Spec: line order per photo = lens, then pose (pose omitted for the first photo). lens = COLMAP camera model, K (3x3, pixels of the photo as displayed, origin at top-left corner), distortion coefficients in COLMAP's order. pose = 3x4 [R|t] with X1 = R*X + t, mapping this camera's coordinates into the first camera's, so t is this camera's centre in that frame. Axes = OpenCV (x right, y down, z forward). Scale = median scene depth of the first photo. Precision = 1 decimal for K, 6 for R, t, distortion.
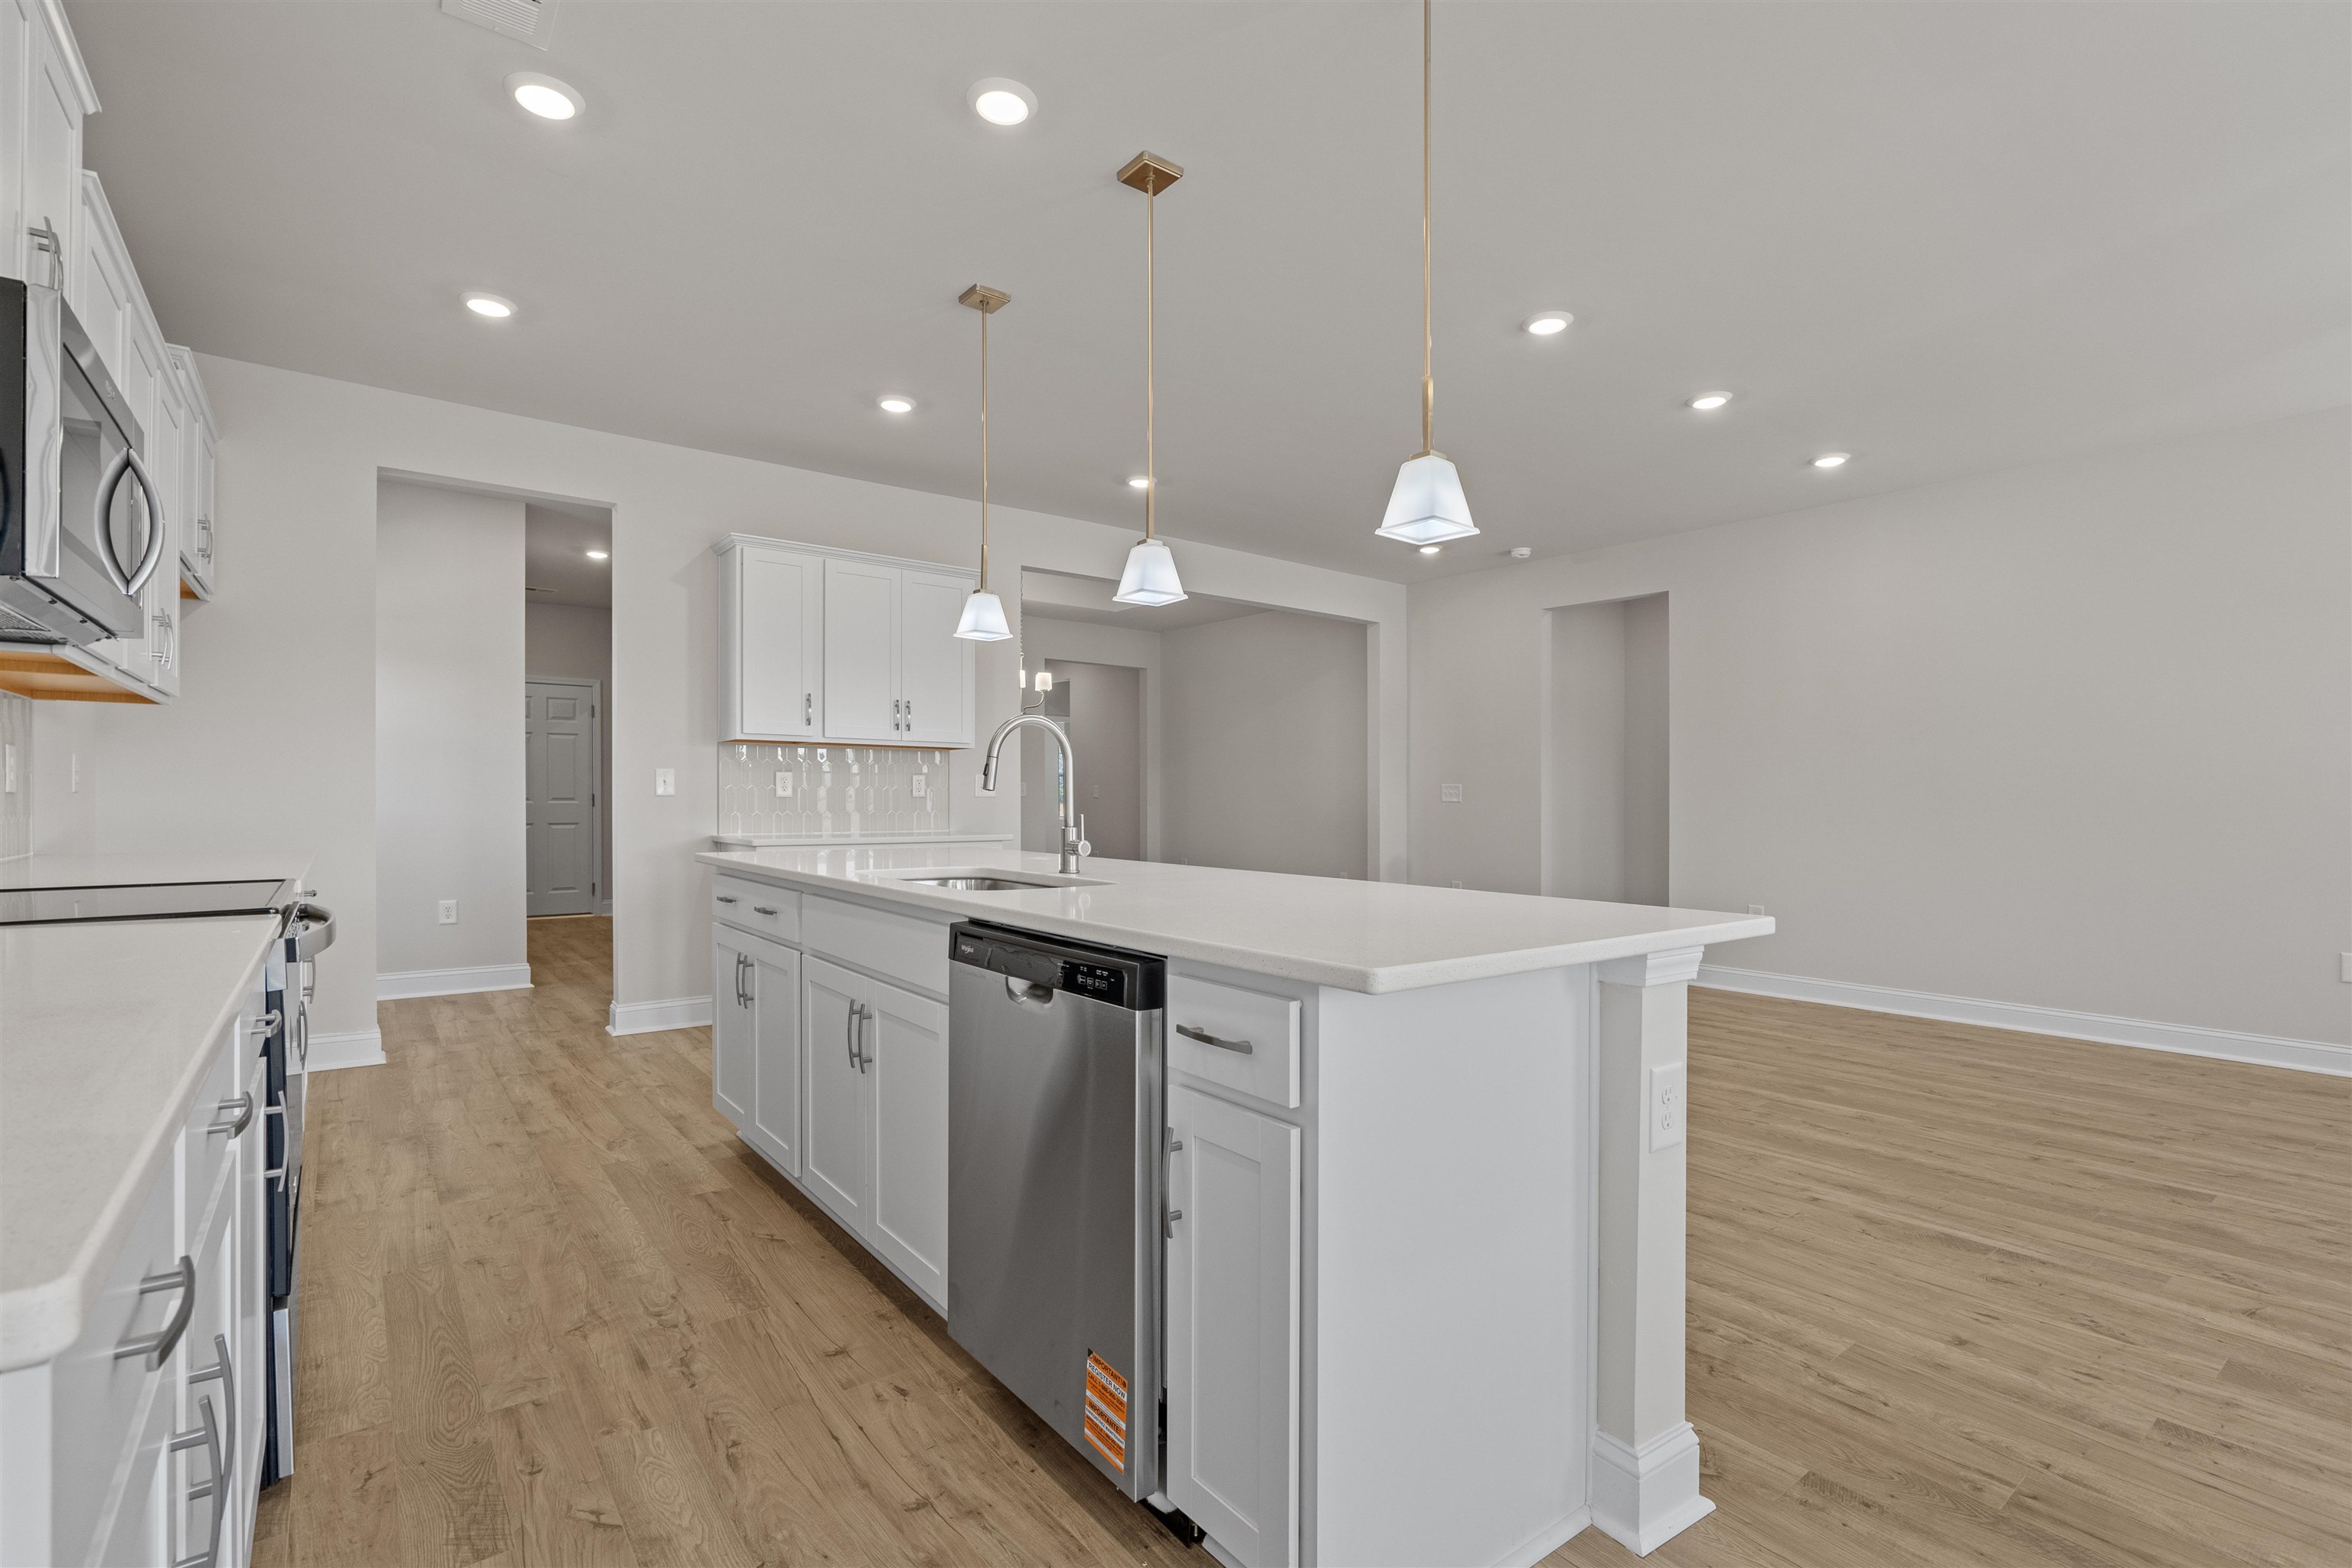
lens RADIAL K [[1070.4, 0, 1170.0], [0, 1070.4, 782.9], [0, 0, 1]] dist [-0.000350, 0.000211]
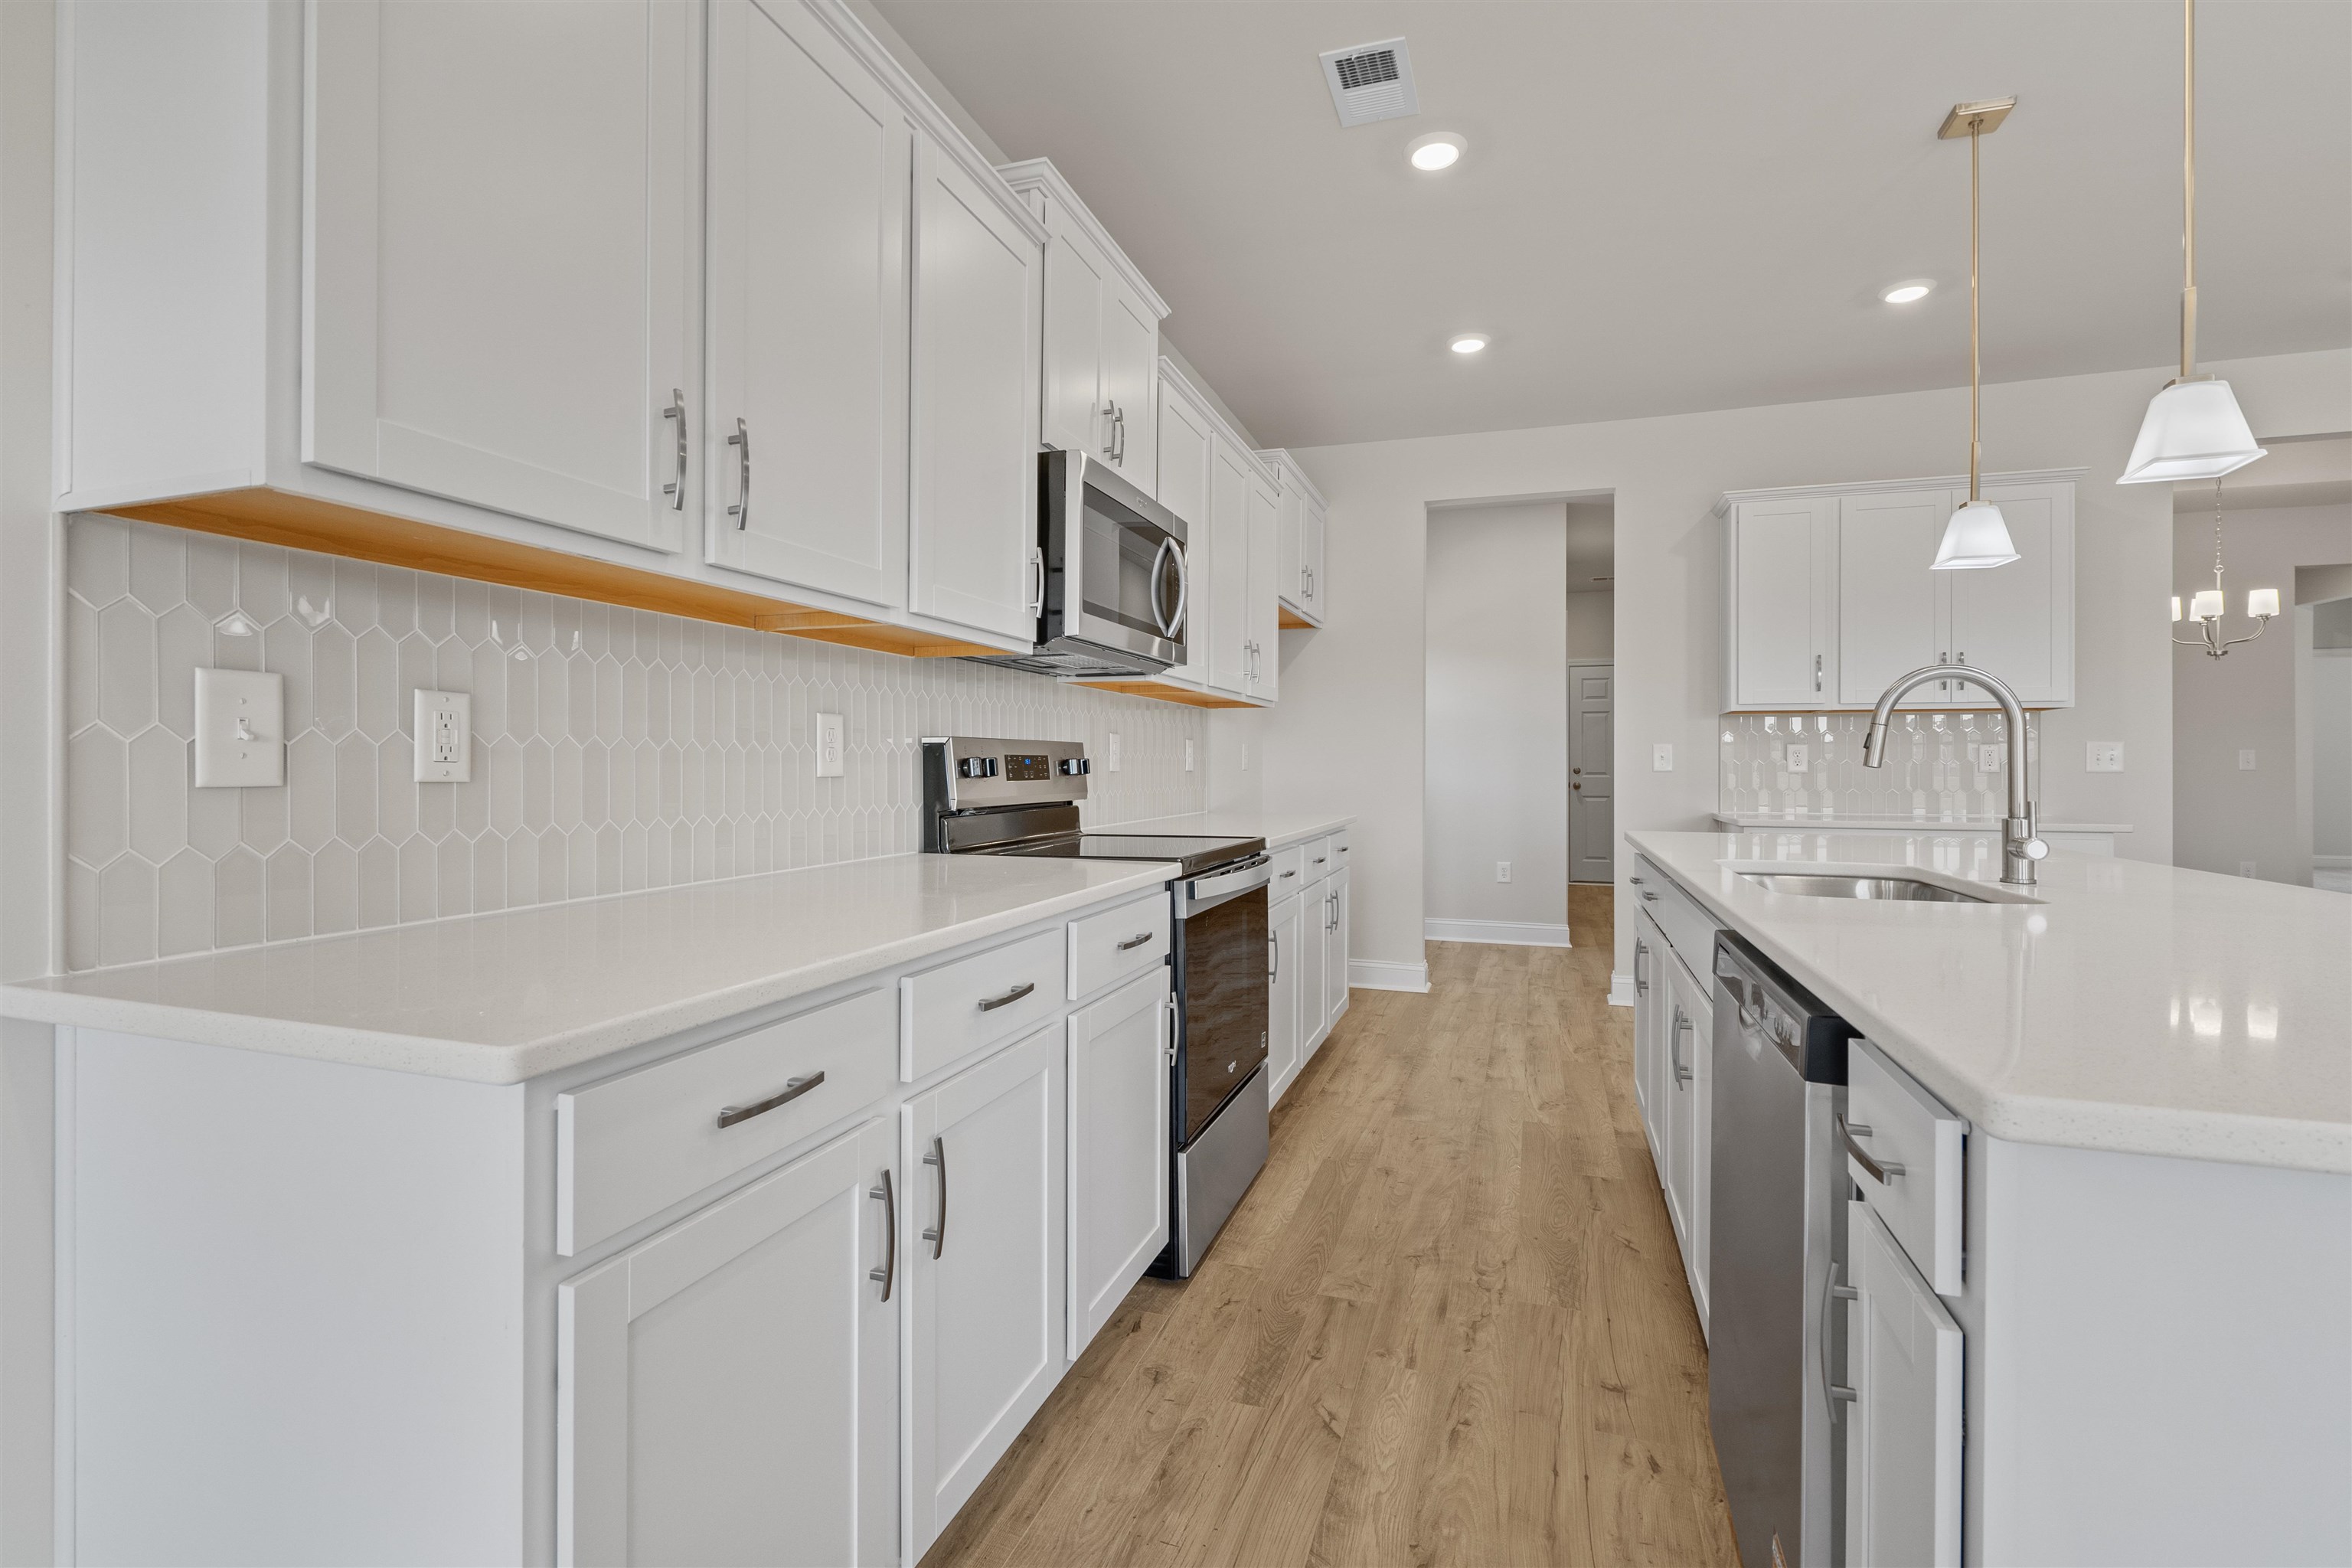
lens RADIAL K [[1070.4, 0, 1179.9], [0, 1070.4, 752.0], [0, 0, 1]] dist [-0.000350, 0.000211]
pose [[0.558783, -0.015140, -0.829176, 0.179951], [0.012392, 0.999874, -0.009907, -0.002685], [0.829221, -0.004739, 0.558900, 0.139224]]
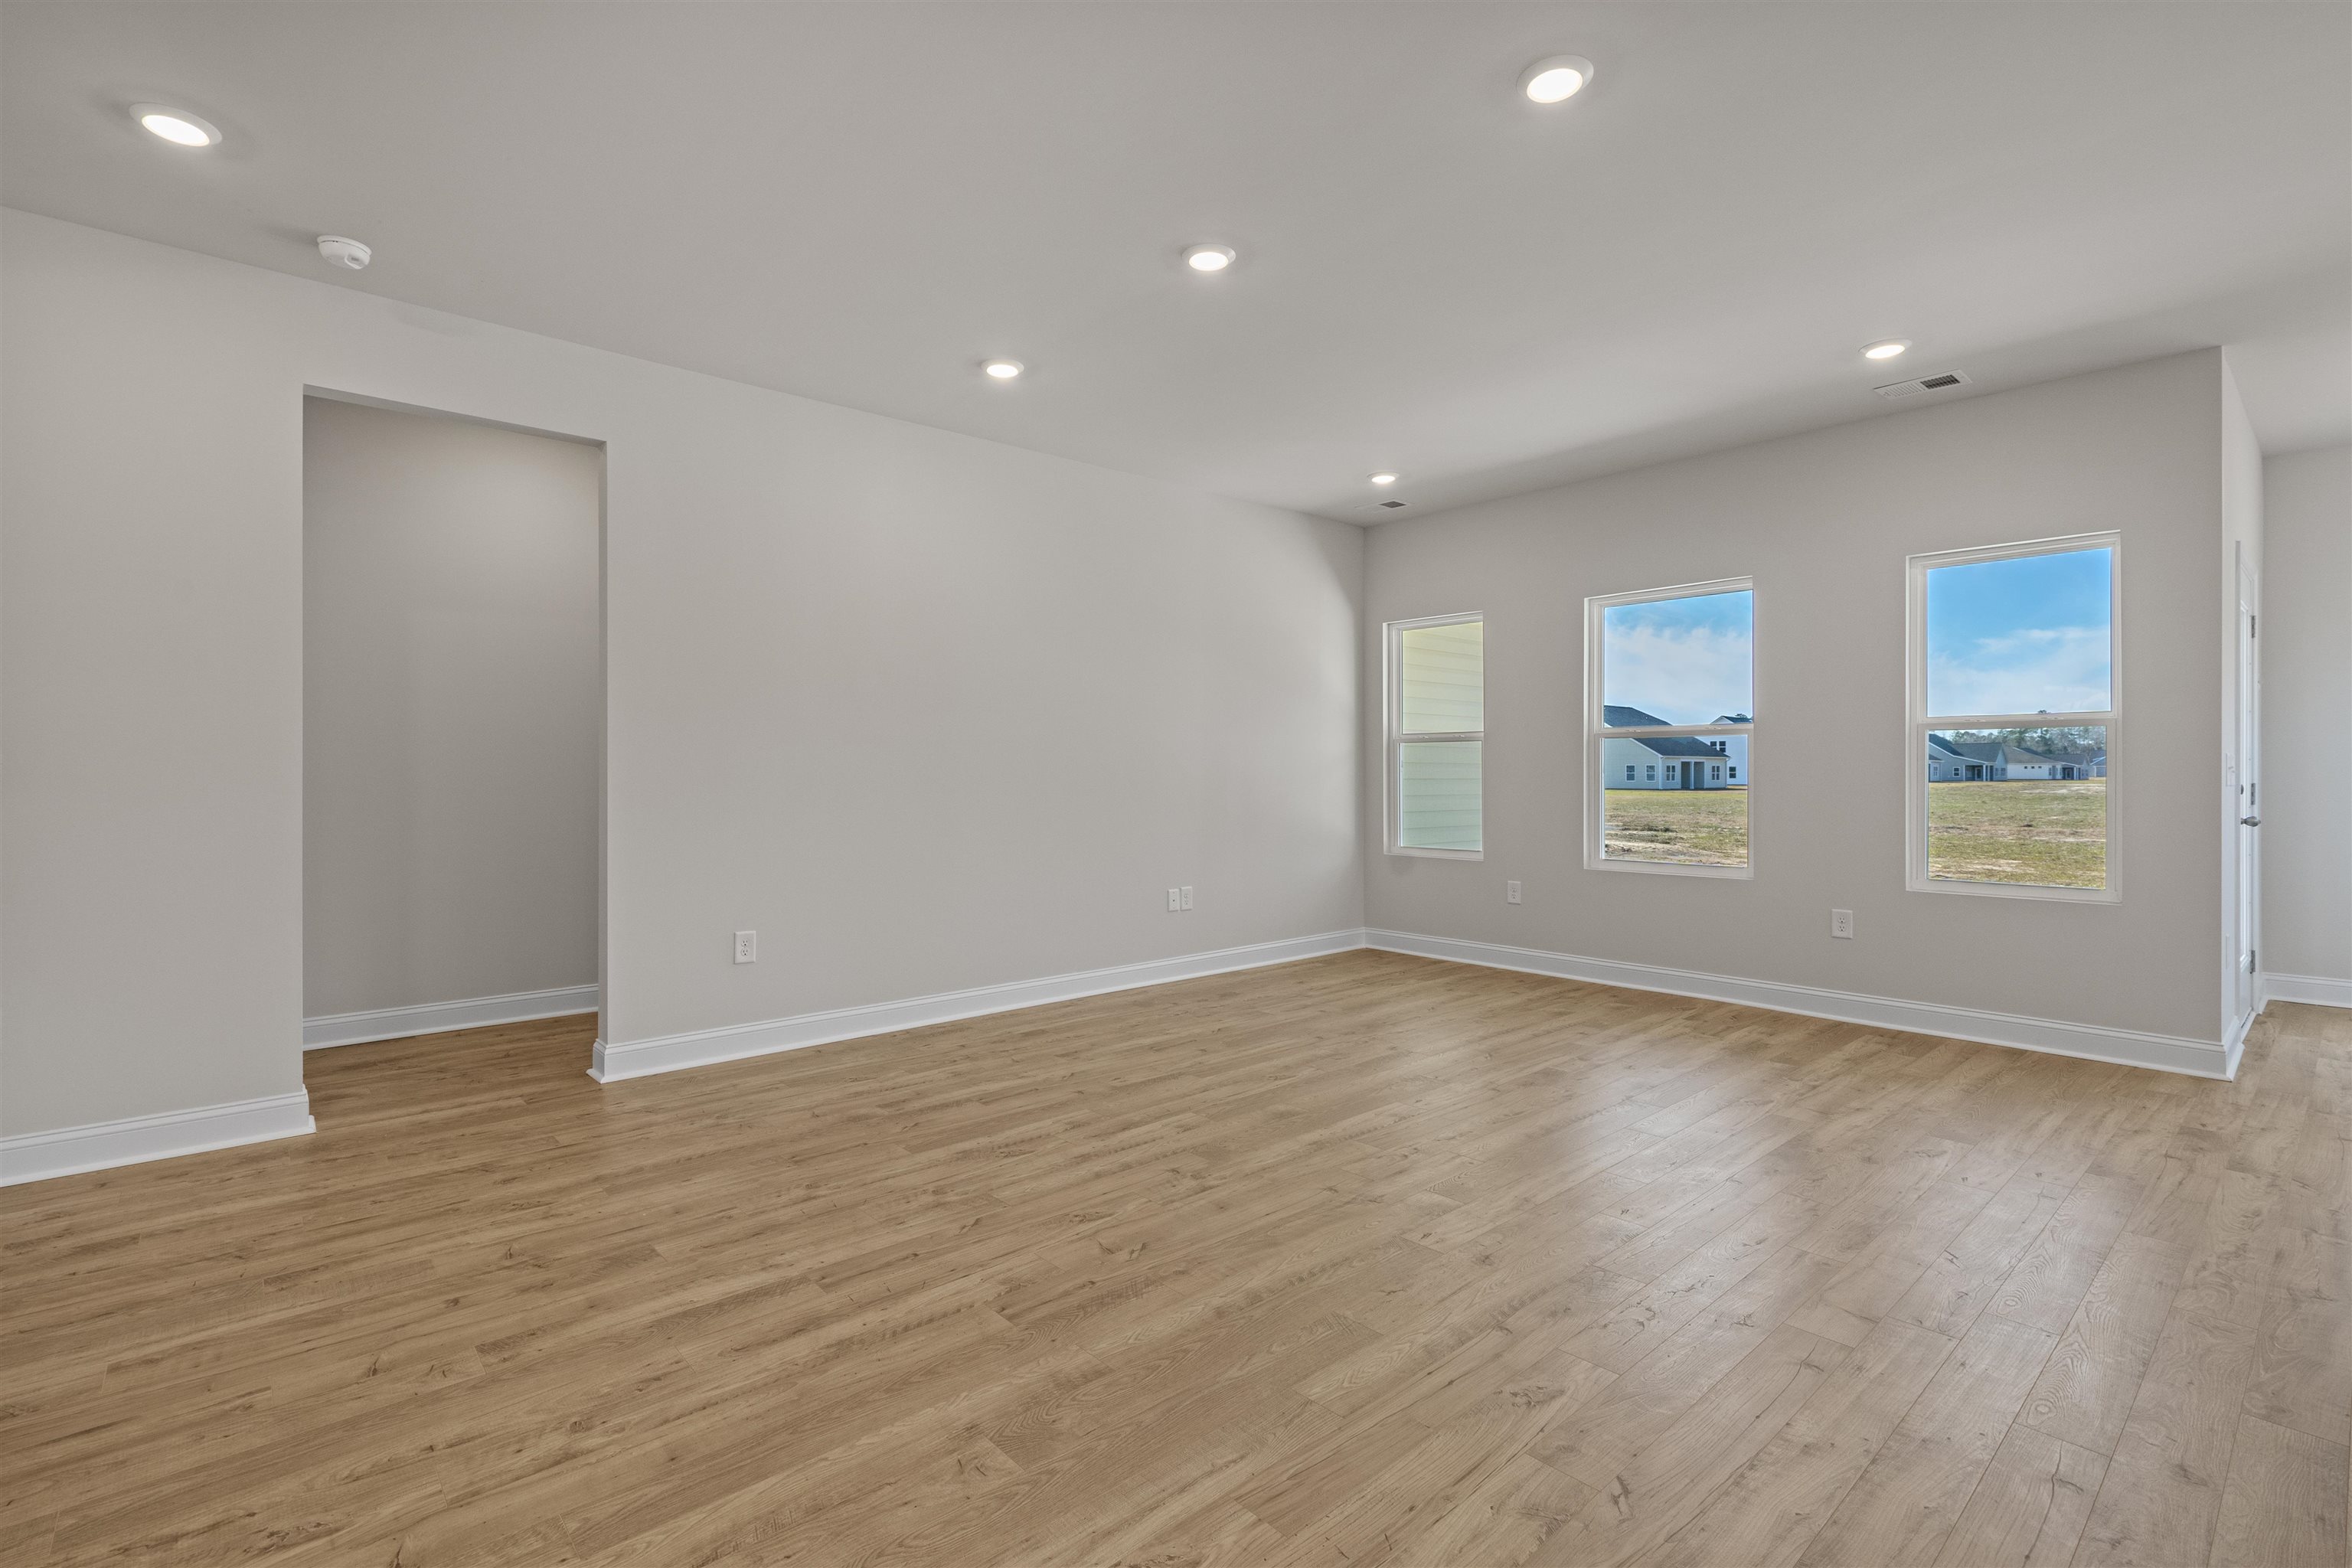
lens RADIAL K [[1070.4, 0, 1177.9], [0, 1070.4, 792.2], [0, 0, 1]] dist [-0.000350, 0.000211]
pose [[-0.083300, -0.030699, 0.996052, -0.356370], [-0.013420, 0.999469, 0.029682, -0.001419], [-0.996434, -0.010895, -0.083668, 1.648559]]
